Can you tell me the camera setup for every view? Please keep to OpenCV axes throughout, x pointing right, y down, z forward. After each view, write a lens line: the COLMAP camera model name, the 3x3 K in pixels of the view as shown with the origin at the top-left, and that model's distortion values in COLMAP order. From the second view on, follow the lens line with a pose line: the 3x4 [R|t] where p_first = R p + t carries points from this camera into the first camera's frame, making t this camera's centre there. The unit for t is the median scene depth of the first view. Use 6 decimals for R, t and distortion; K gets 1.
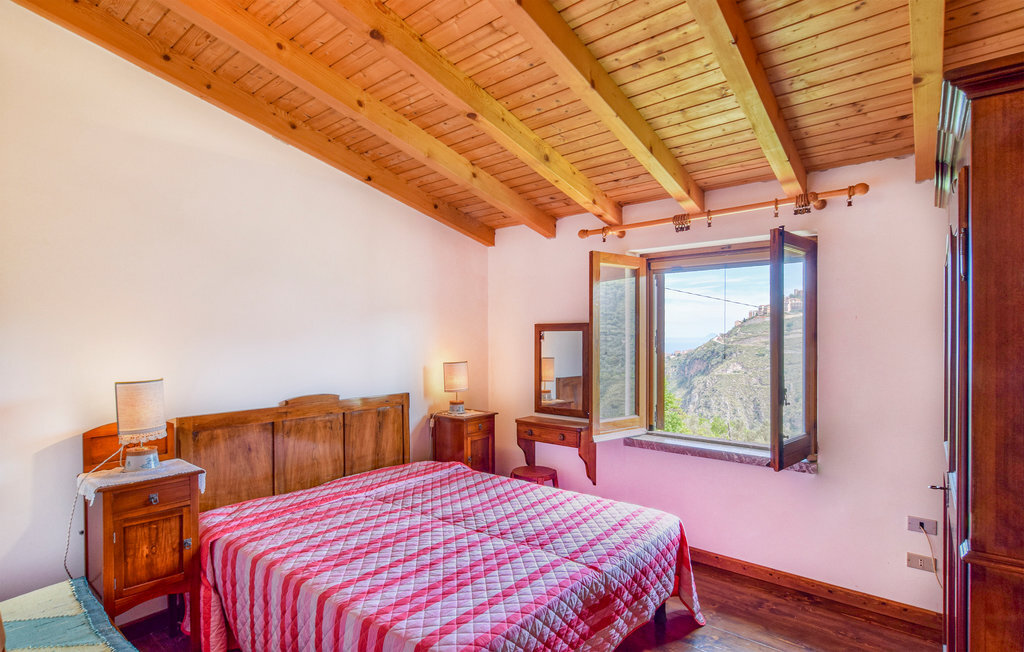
lens RADIAL K [[530.1, 0, 514.0], [0, 530.1, 340.0], [0, 0, 1]] dist [-0.000842, -0.000228]
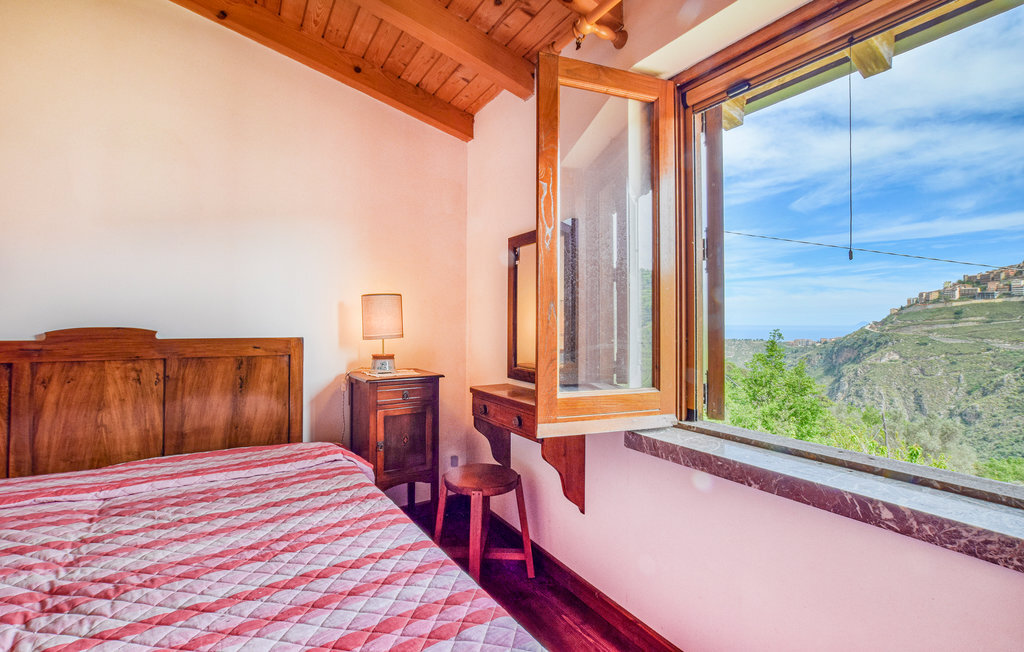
lens RADIAL K [[455.0, 0, 507.6], [0, 455.0, 311.9], [0, 0, 1]] dist [-0.026097, 0.000866]
pose [[0.951067, -0.001132, -0.308983, 0.243629], [-0.008422, 0.999527, -0.029585, 0.088005], [0.308871, 0.030739, 0.950607, 0.574547]]
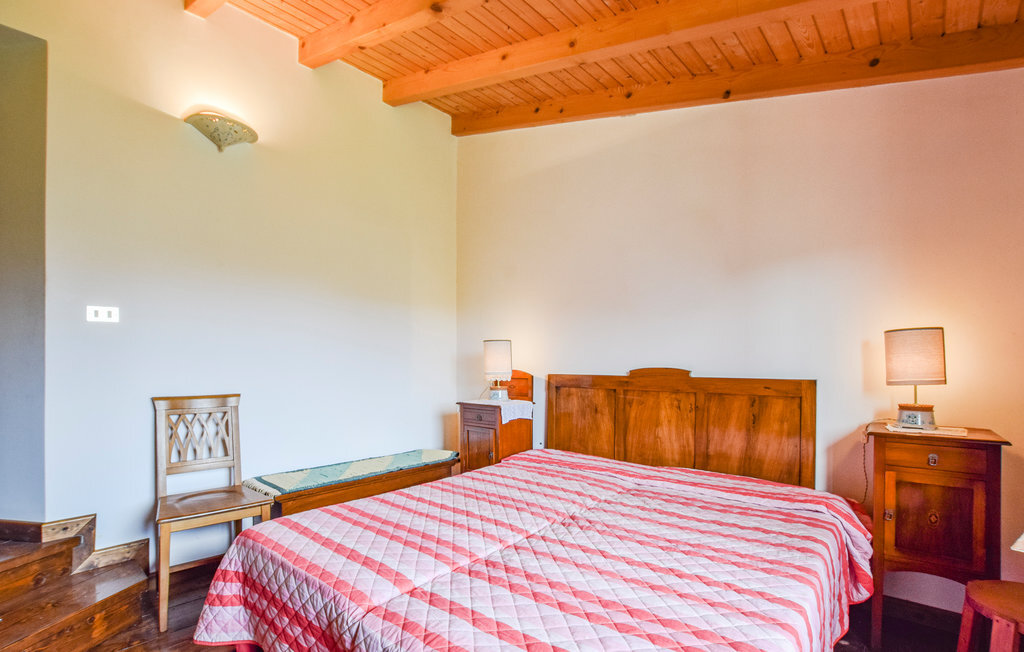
lens RADIAL K [[469.9, 0, 509.0], [0, 469.9, 361.5], [0, 0, 1]] dist [-0.027432, 0.000346]
pose [[-0.023898, 0.002625, -0.999711, 0.402403], [-0.008315, 0.999961, 0.002825, 0.084545], [0.999680, 0.008380, -0.023875, 0.691815]]
